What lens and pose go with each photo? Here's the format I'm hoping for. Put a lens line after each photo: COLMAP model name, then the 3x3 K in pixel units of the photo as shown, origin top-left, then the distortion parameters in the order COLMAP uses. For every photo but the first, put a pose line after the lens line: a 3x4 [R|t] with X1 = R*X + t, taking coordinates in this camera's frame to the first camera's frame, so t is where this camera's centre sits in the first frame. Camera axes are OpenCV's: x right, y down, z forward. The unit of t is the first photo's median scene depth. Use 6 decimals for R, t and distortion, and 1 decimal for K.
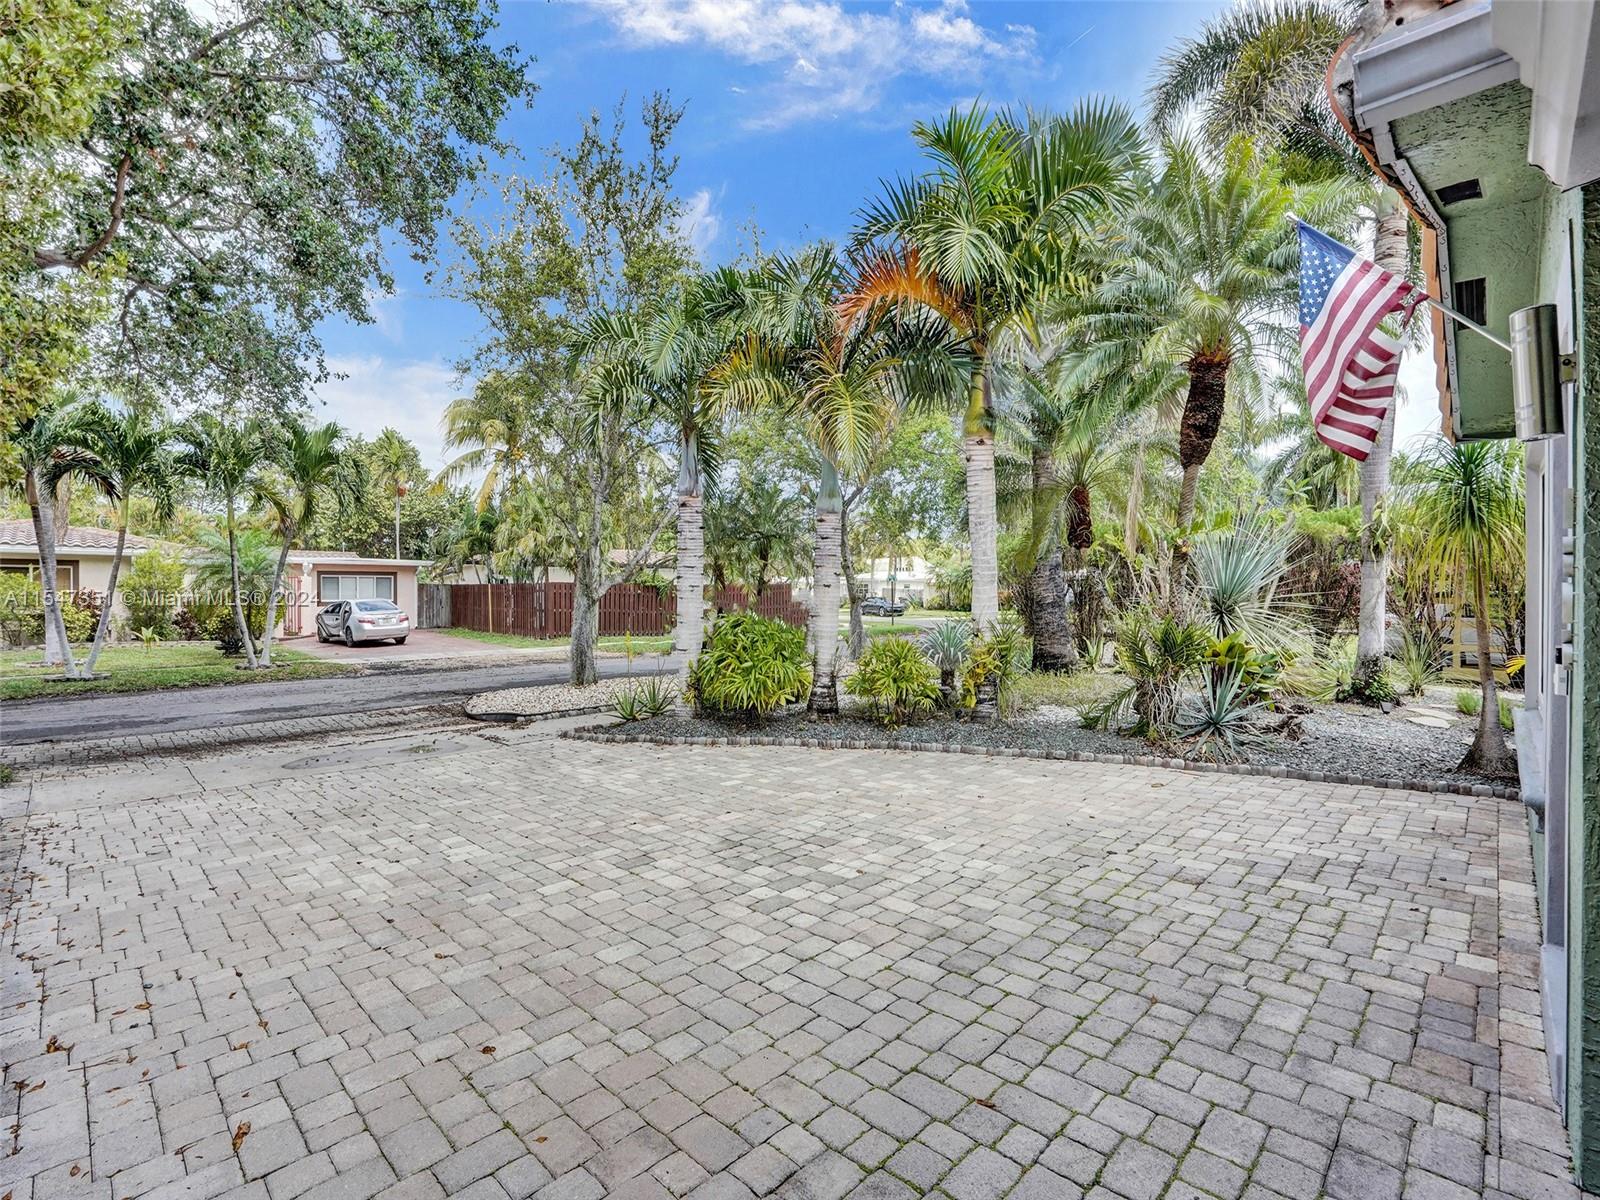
lens RADIAL K [[765.6, 0, 787.0], [0, 765.6, 596.5], [0, 0, 1]] dist [-0.049793, 0.019671]
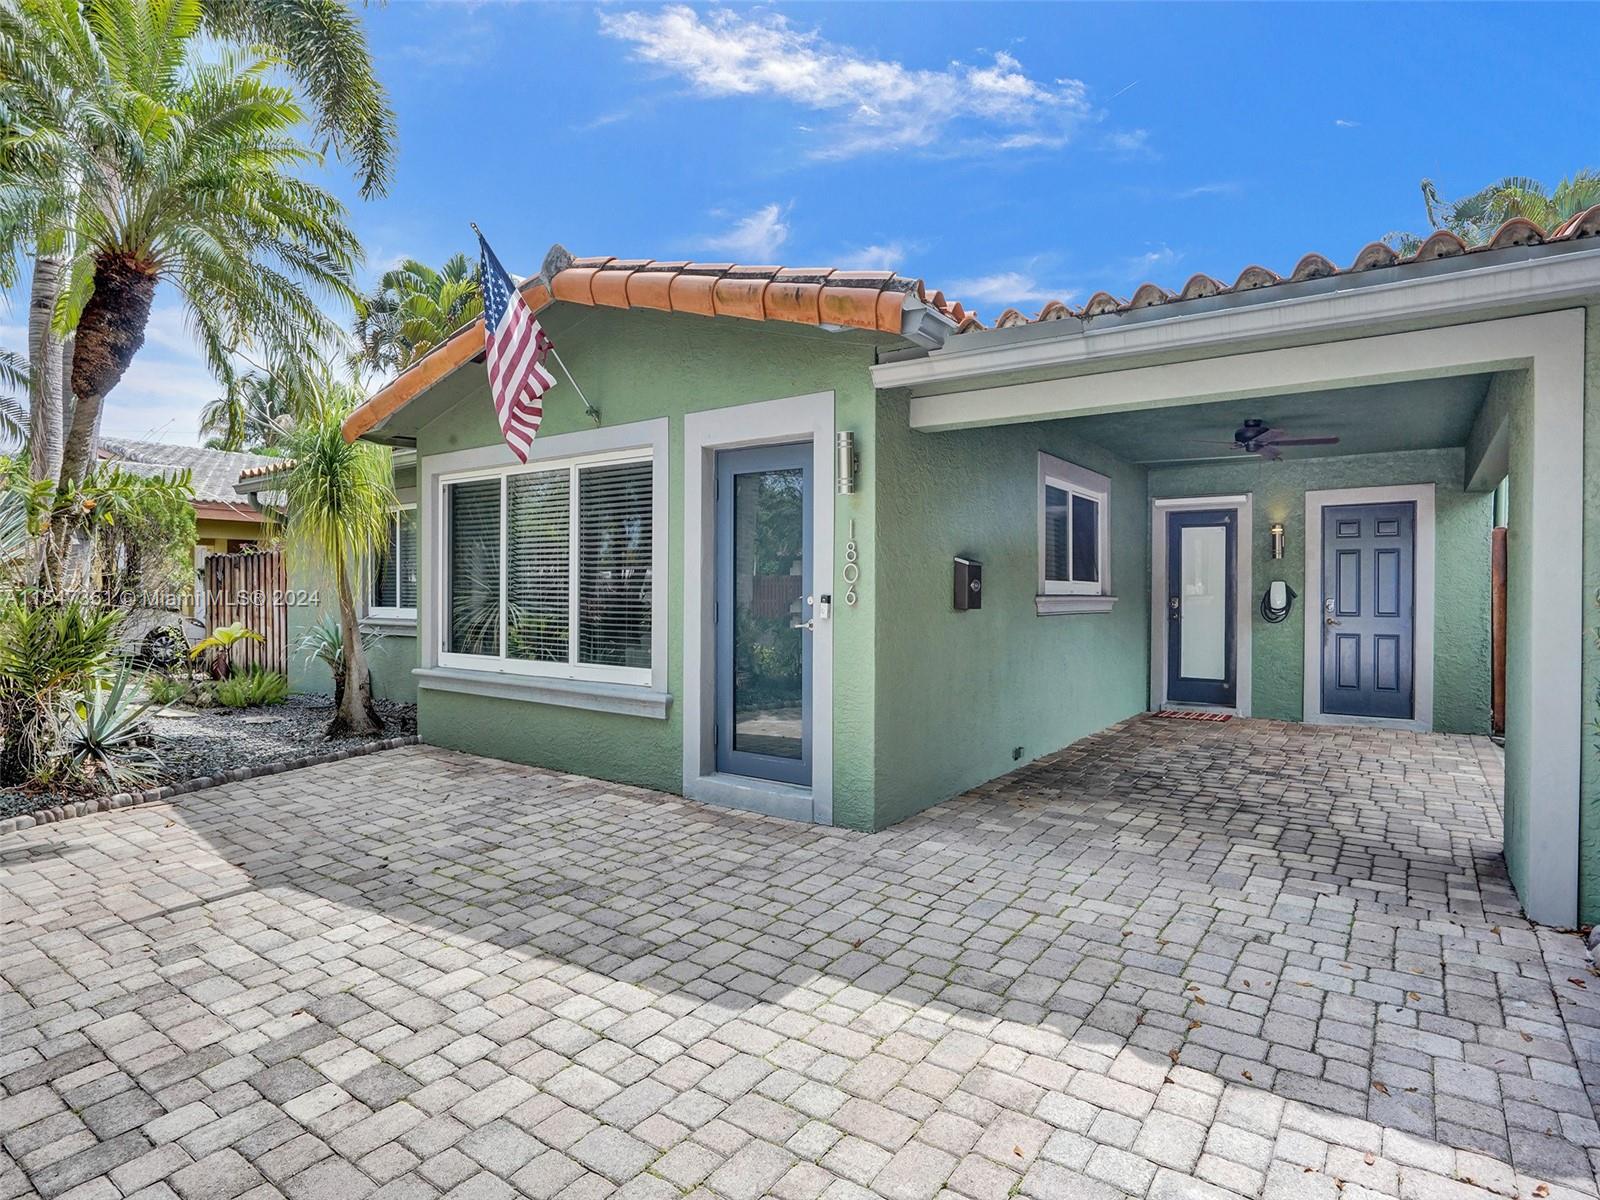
lens RADIAL K [[890.1, 0, 800.0], [0, 890.1, 600.0], [0, 0, 1]] dist [0.020439, 0.000978]
pose [[-0.178558, -0.005954, 0.983911, -0.837131], [-0.003123, 0.999980, 0.005485, 0.036255], [-0.983924, -0.002094, -0.178573, 0.909696]]
